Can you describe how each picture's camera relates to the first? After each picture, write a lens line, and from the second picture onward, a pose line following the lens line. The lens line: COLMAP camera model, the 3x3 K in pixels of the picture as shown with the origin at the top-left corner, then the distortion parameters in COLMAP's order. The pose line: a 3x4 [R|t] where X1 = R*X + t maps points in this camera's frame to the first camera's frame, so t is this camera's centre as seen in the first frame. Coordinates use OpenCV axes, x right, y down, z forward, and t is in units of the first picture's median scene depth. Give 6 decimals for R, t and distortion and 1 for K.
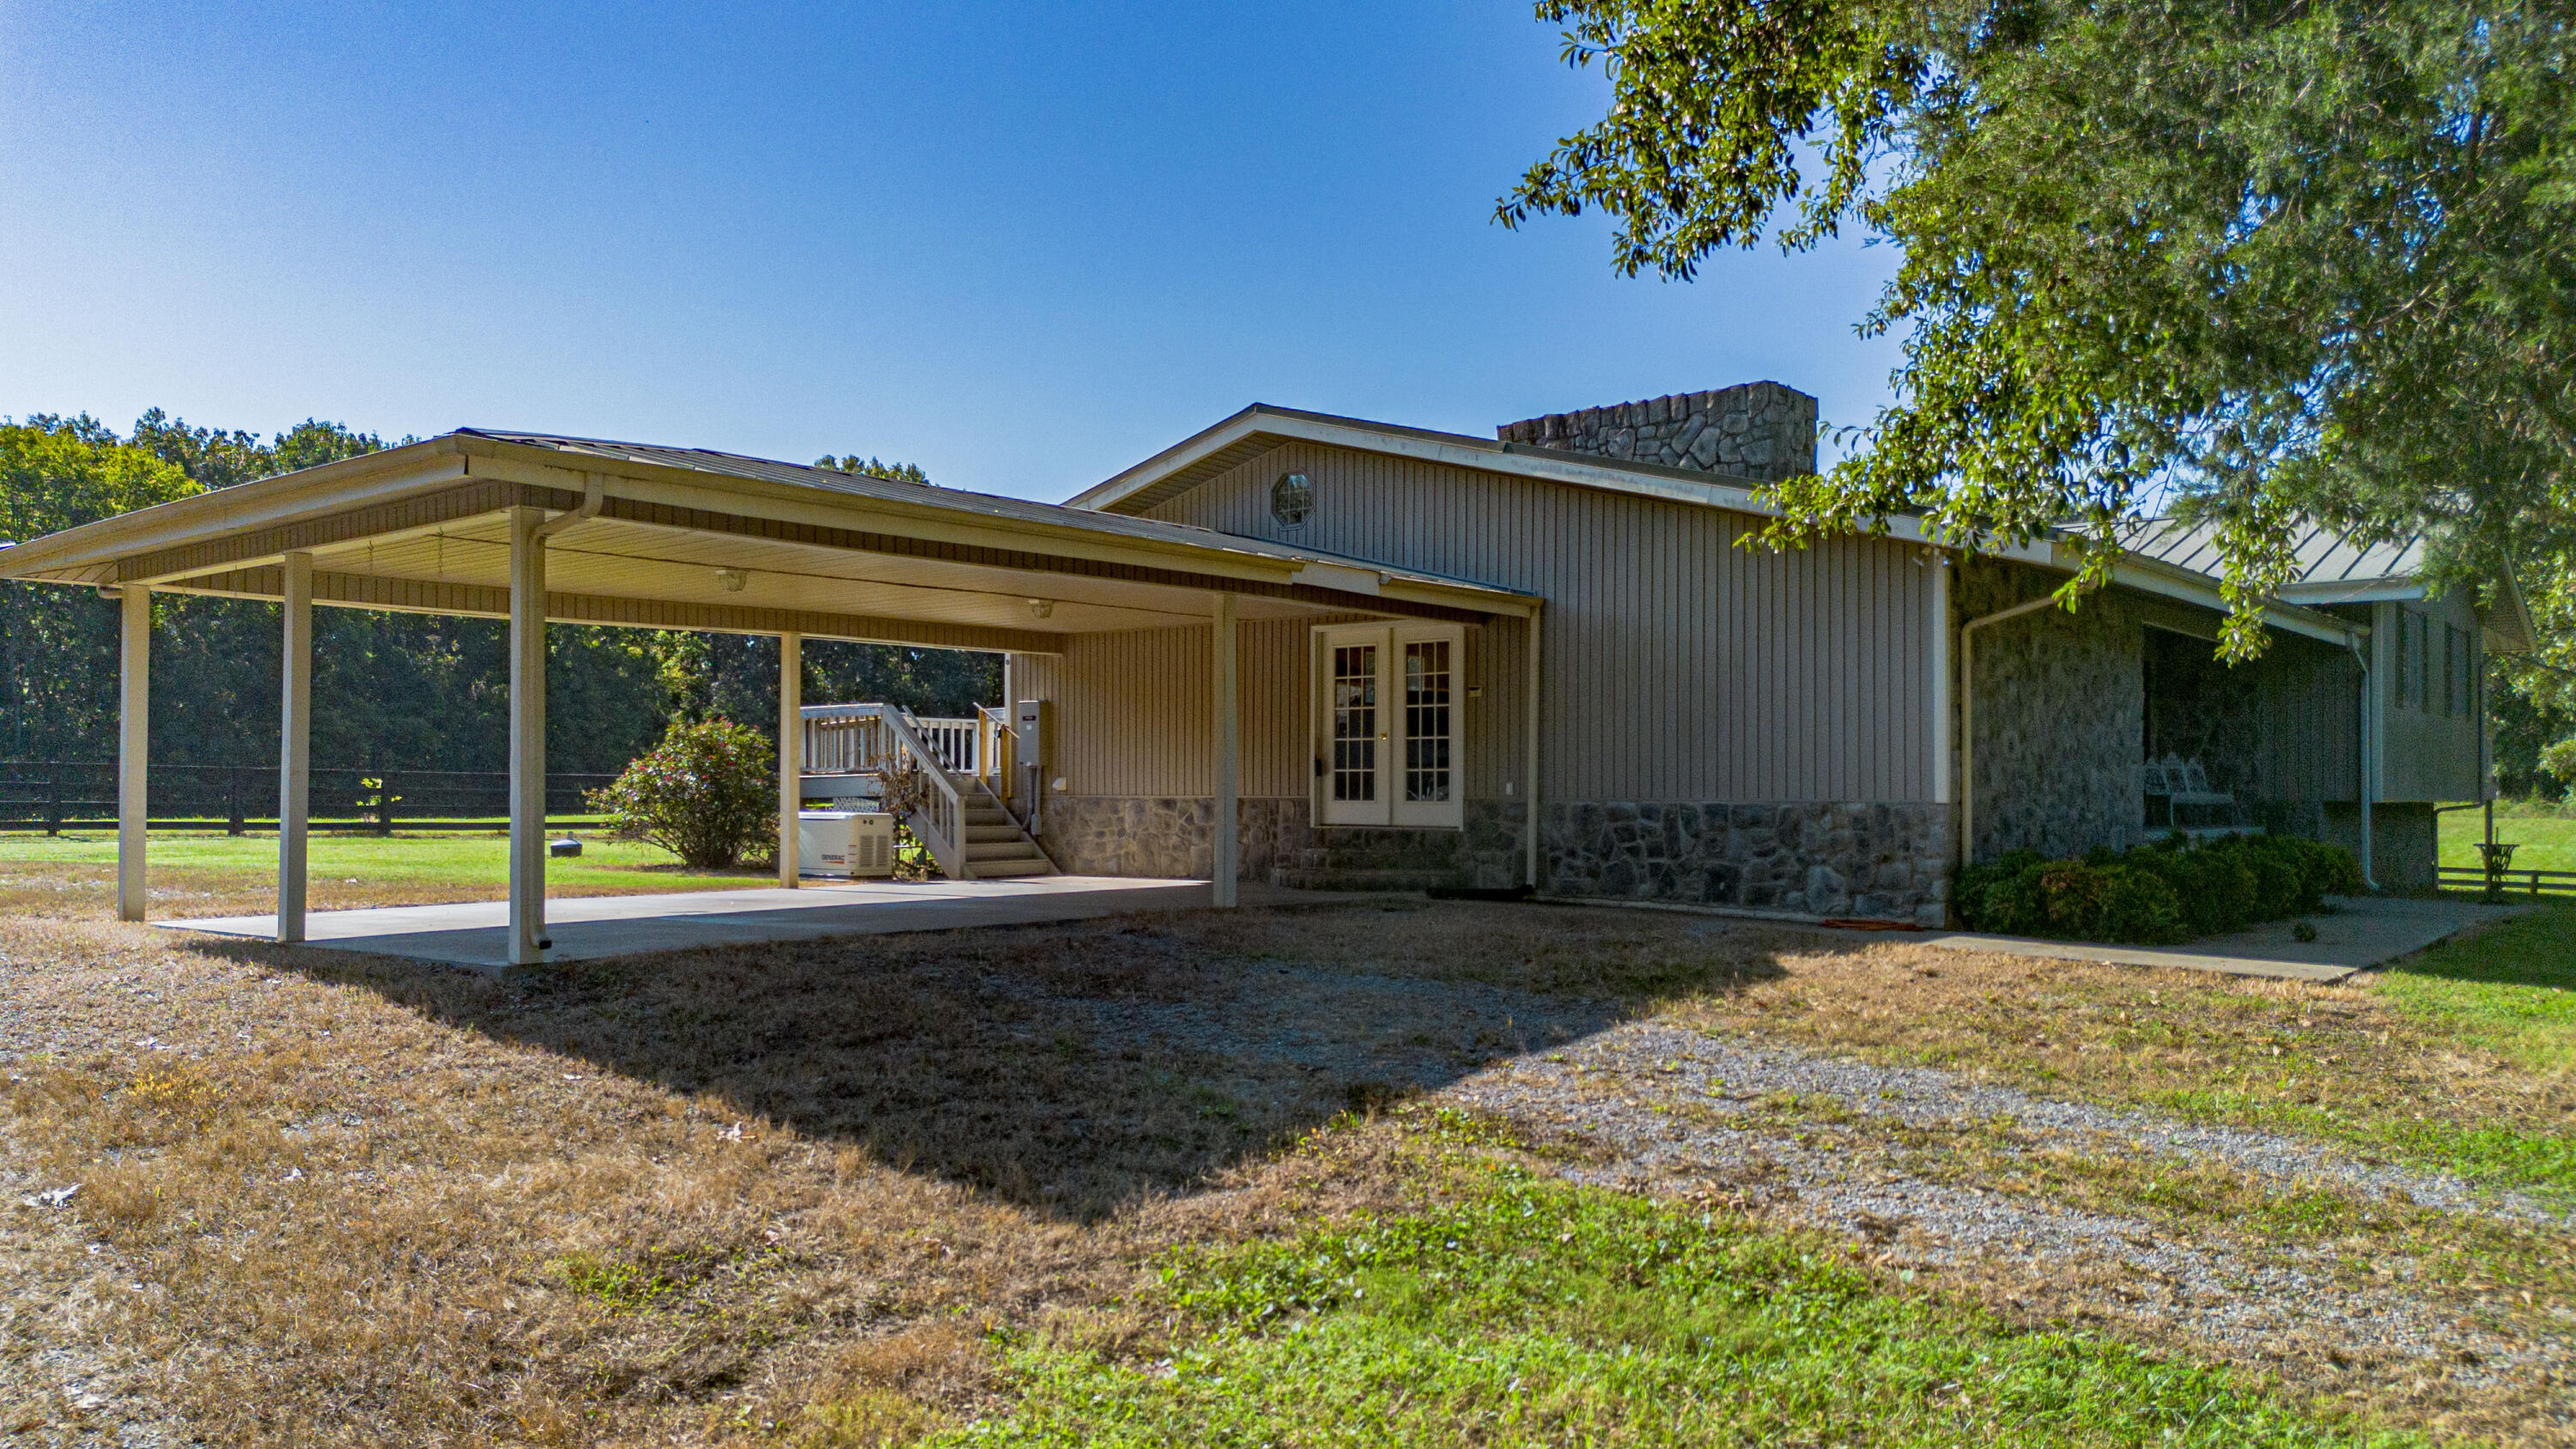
lens RADIAL K [[1829.0, 0, 1278.1], [0, 1829.0, 717.5], [0, 0, 1]] dist [0.074936, -0.068968]
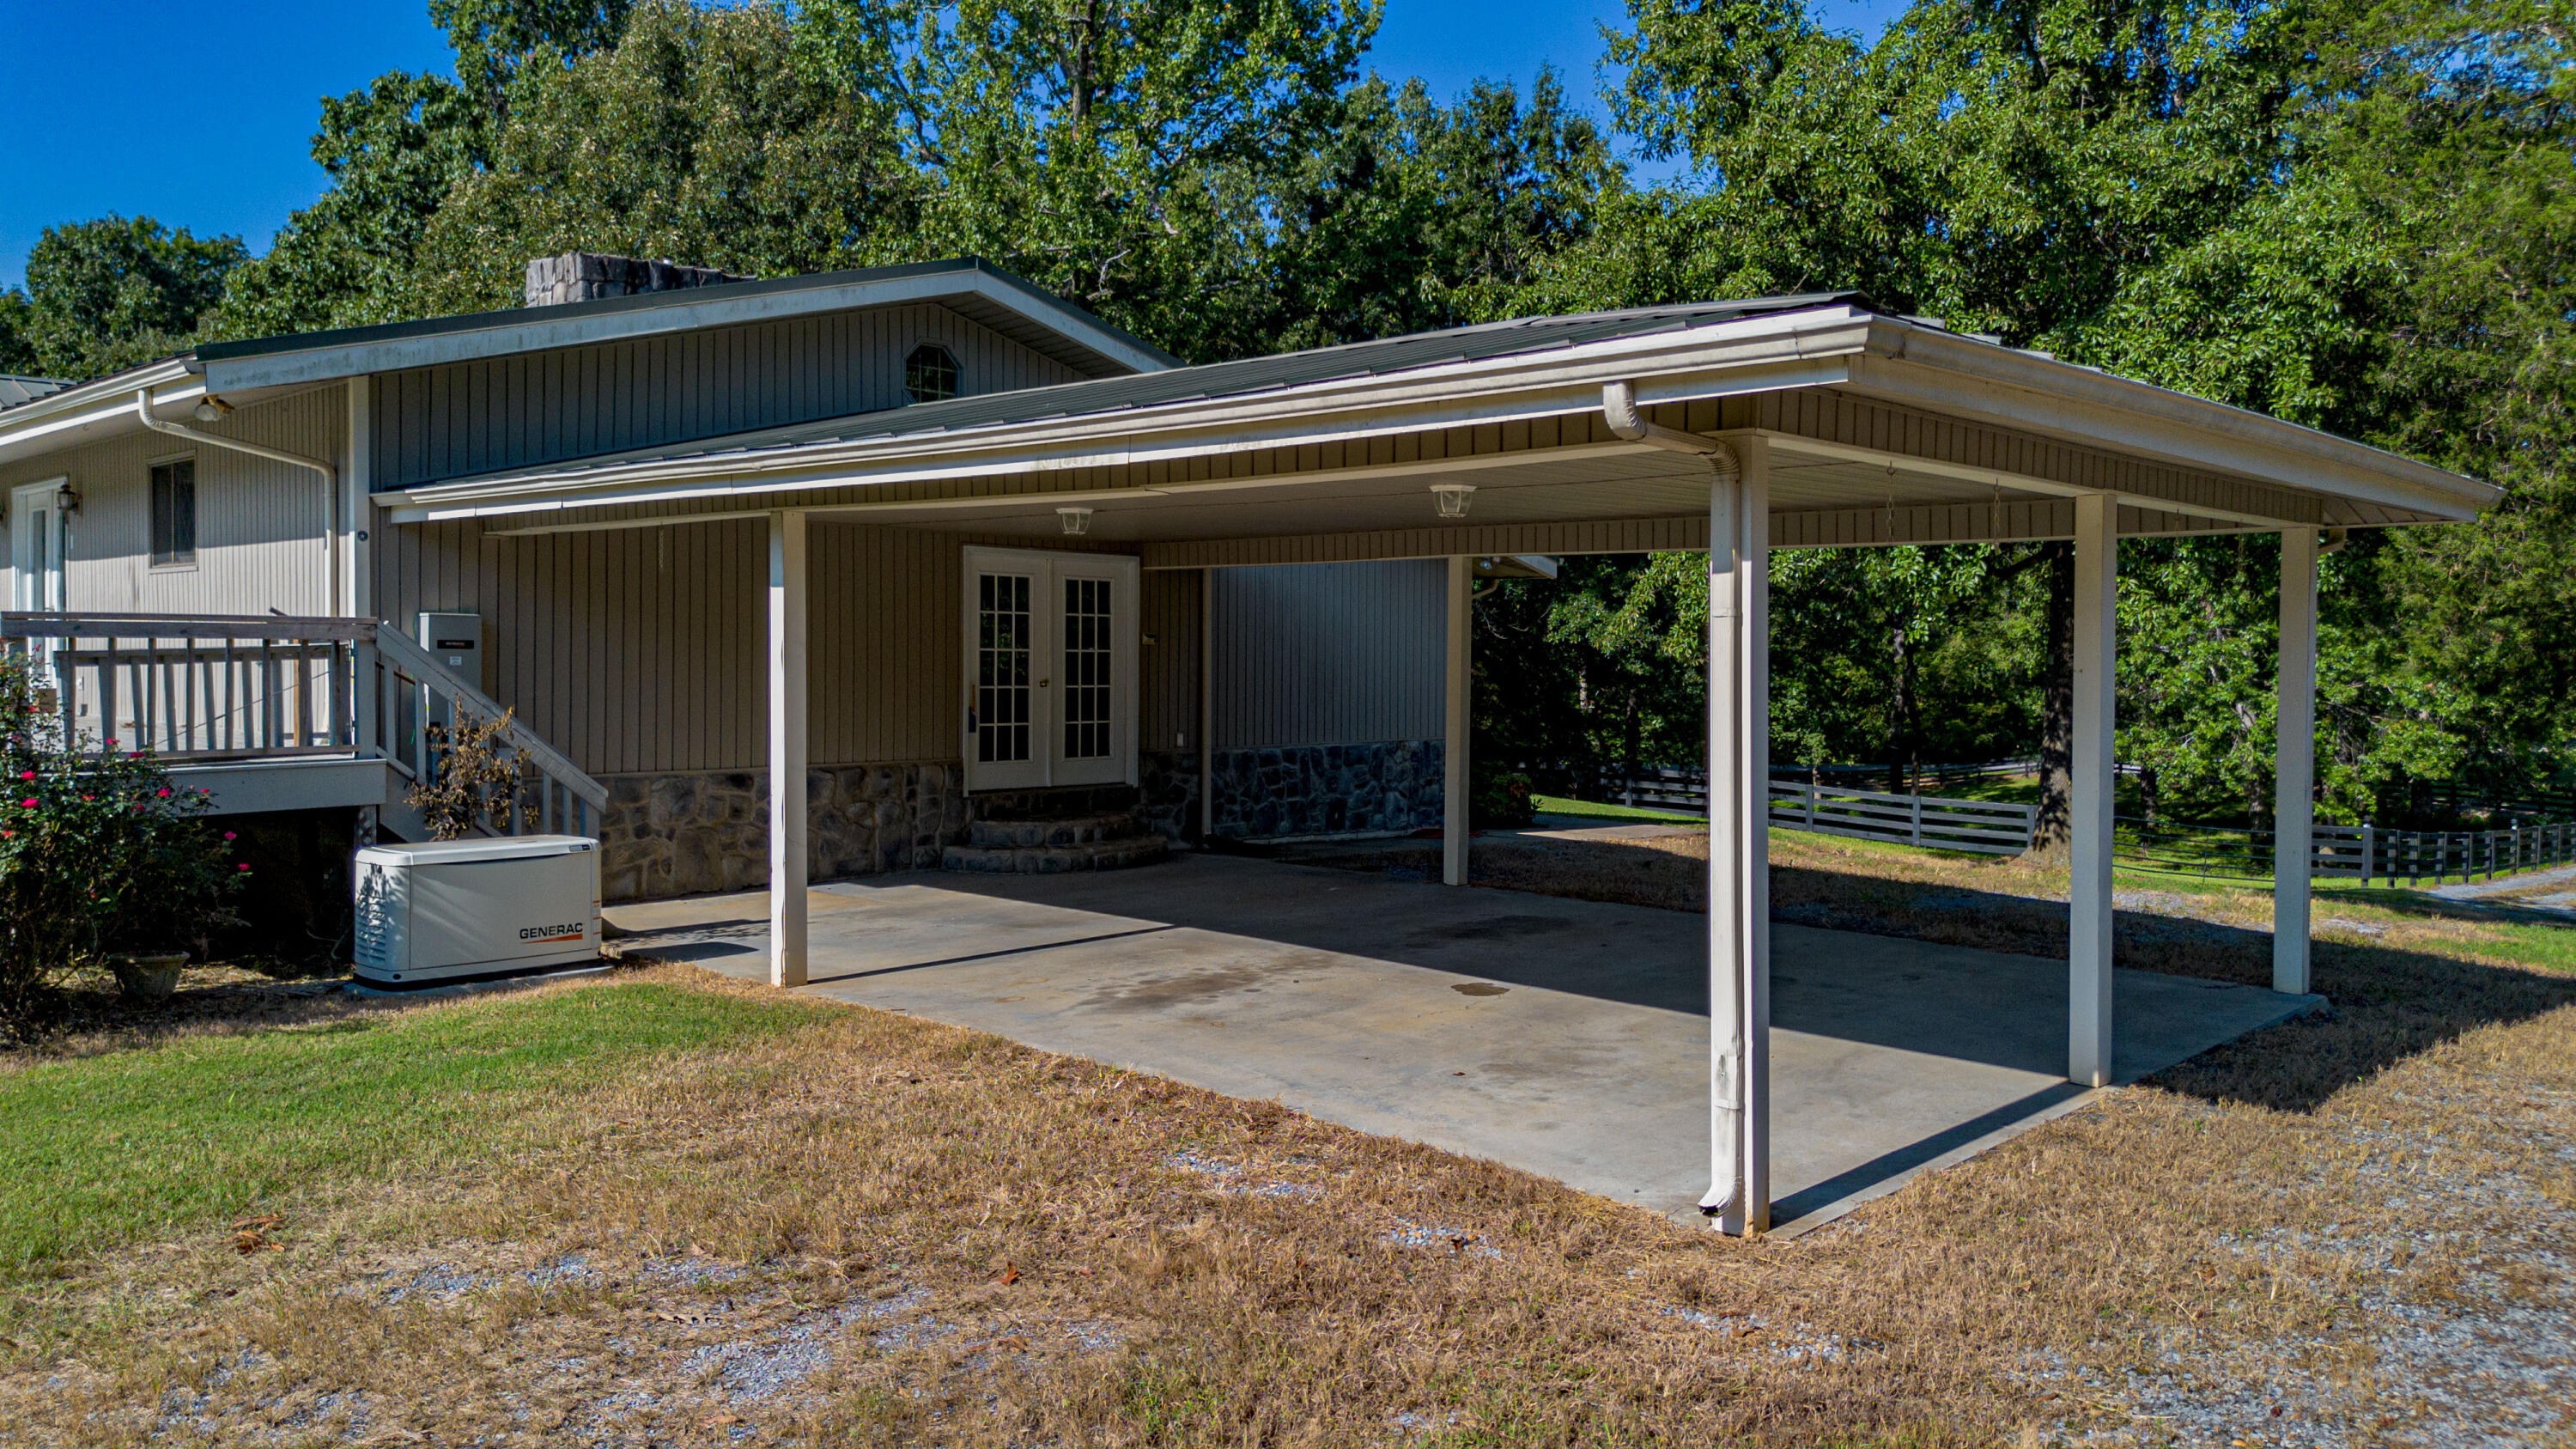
lens RADIAL K [[1829.0, 0, 1278.1], [0, 1829.0, 717.5], [0, 0, 1]] dist [0.074936, -0.068968]
pose [[0.071935, -0.033013, 0.996863, -0.791680], [-0.040770, 0.998519, 0.036010, -0.009808], [-0.996576, -0.043232, 0.070483, 0.821782]]
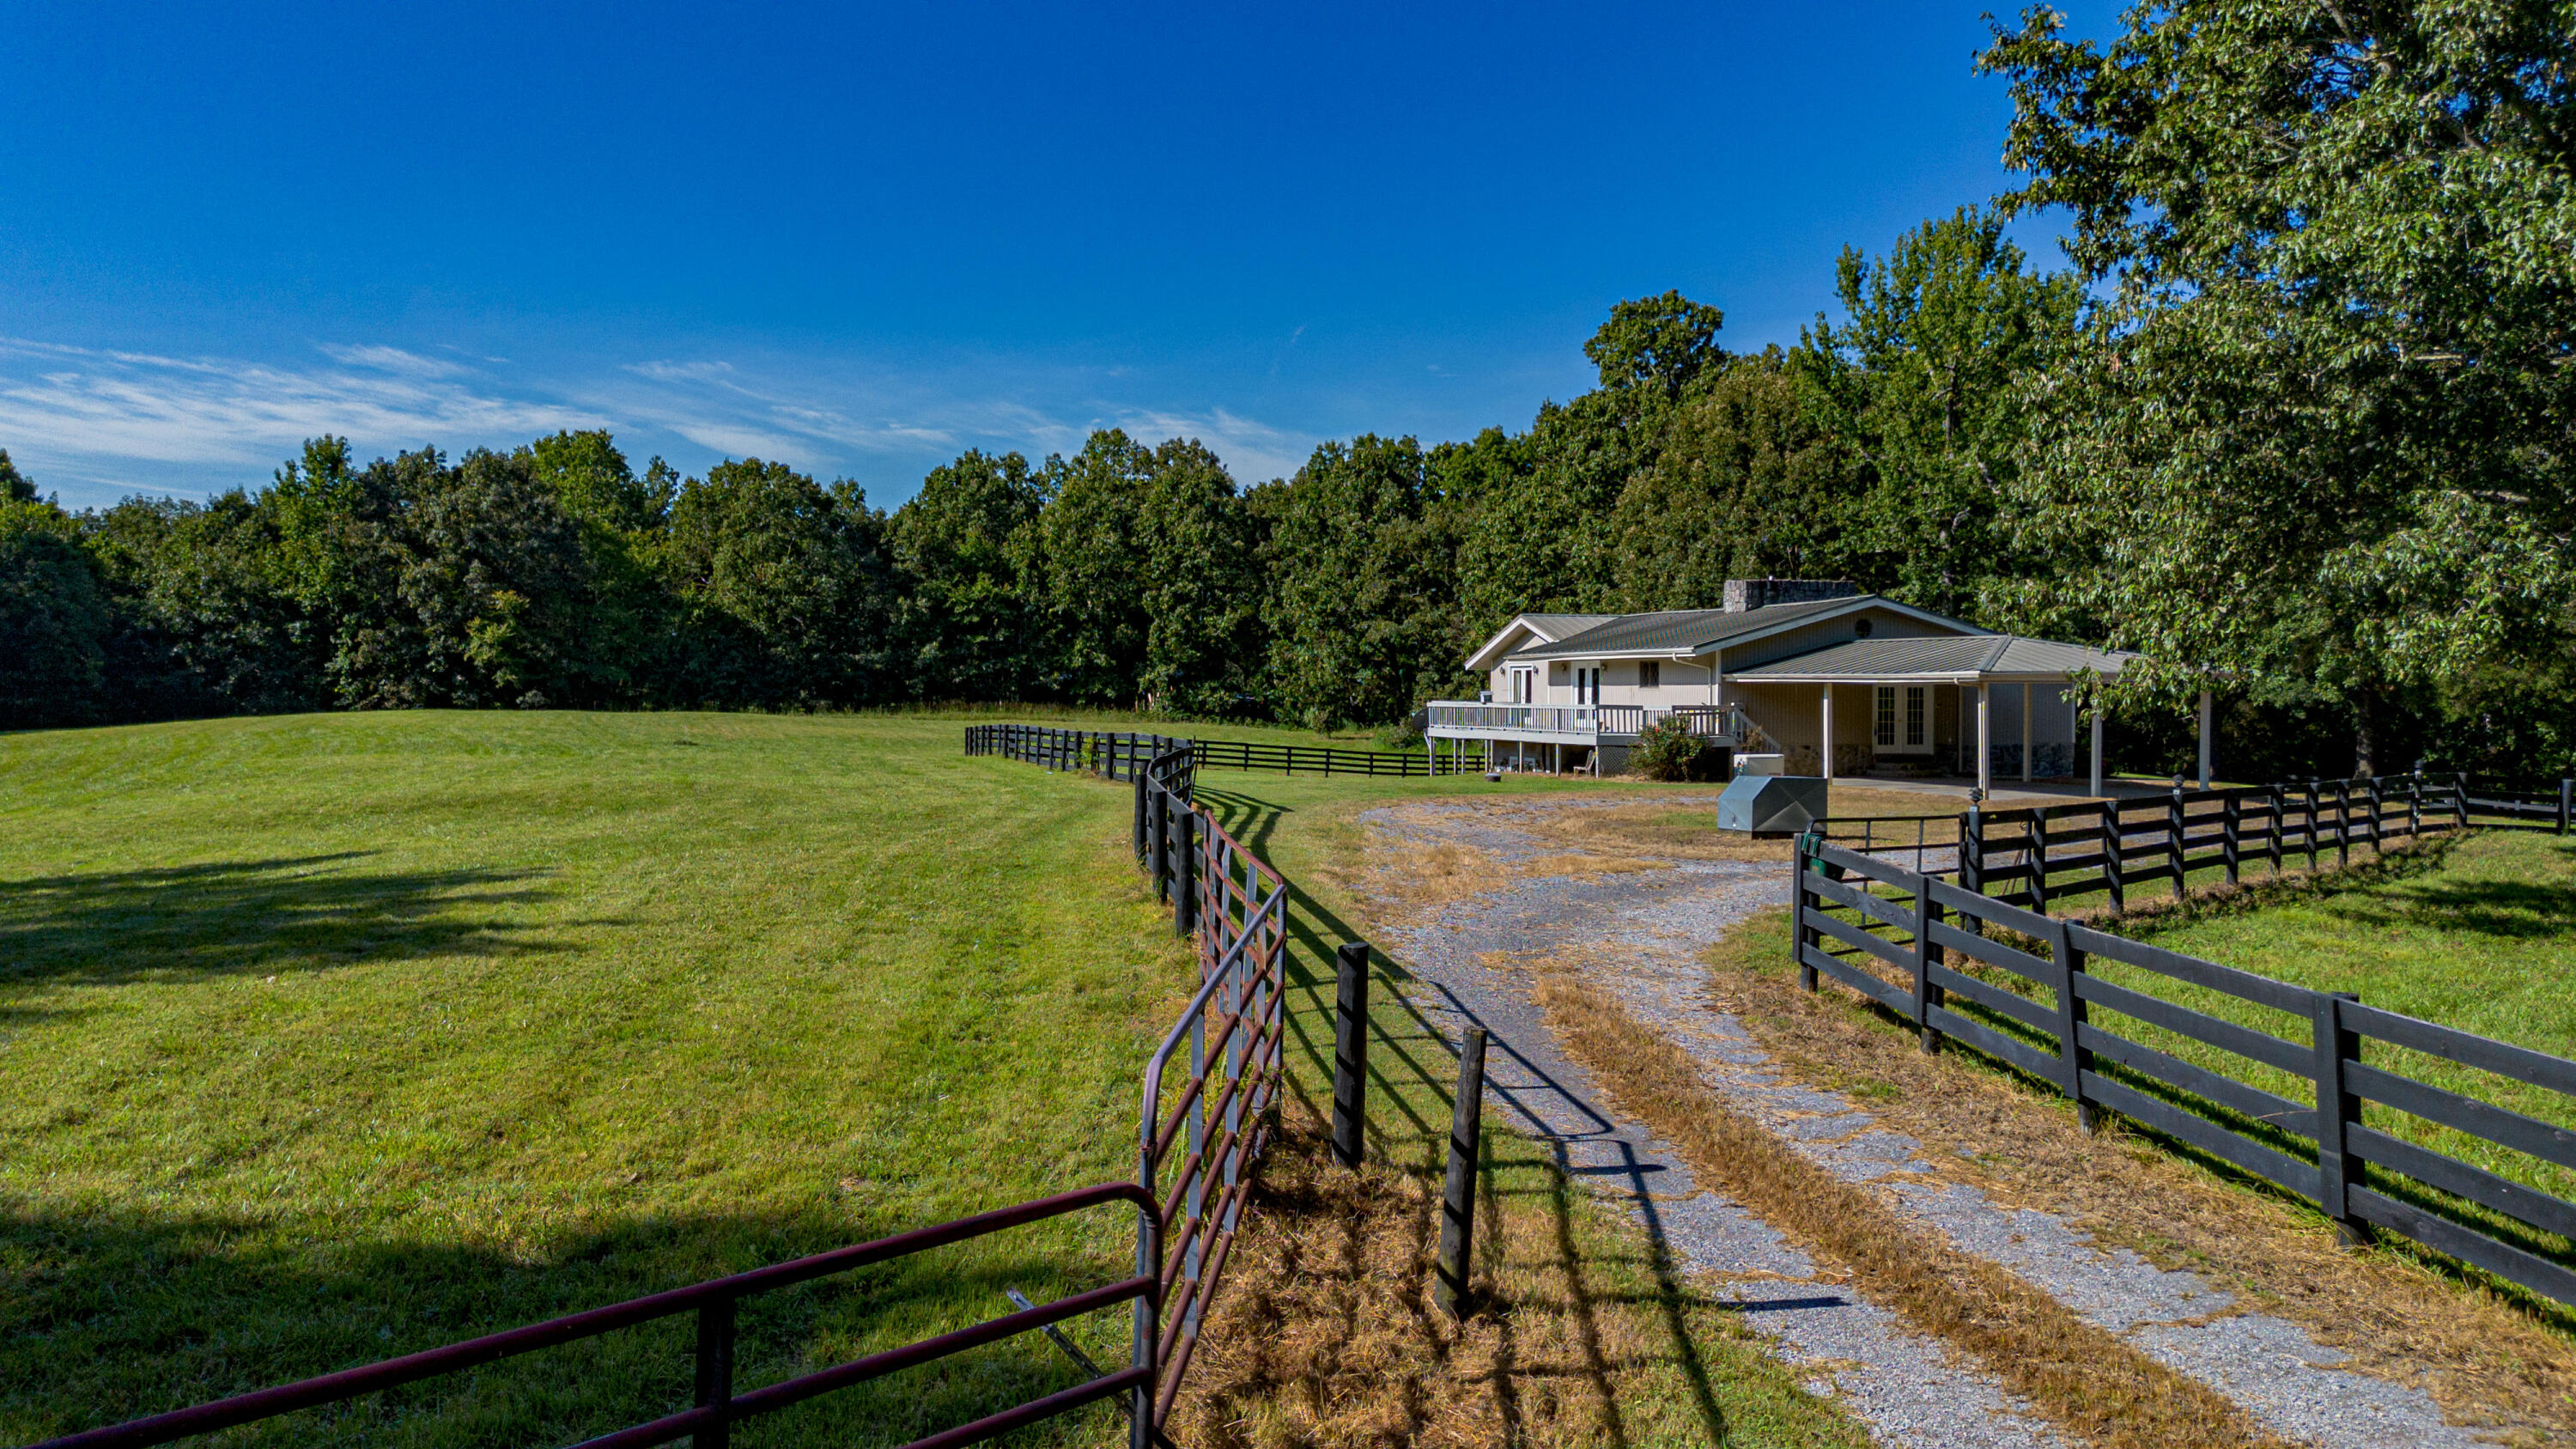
lens RADIAL K [[1829.0, 0, 1278.1], [0, 1829.0, 717.5], [0, 0, 1]] dist [0.074936, -0.068968]
pose [[0.545083, -0.011568, 0.838302, -2.718000], [-0.026125, 0.999185, 0.030775, -0.054359], [-0.837975, -0.038675, 0.544337, 0.282200]]
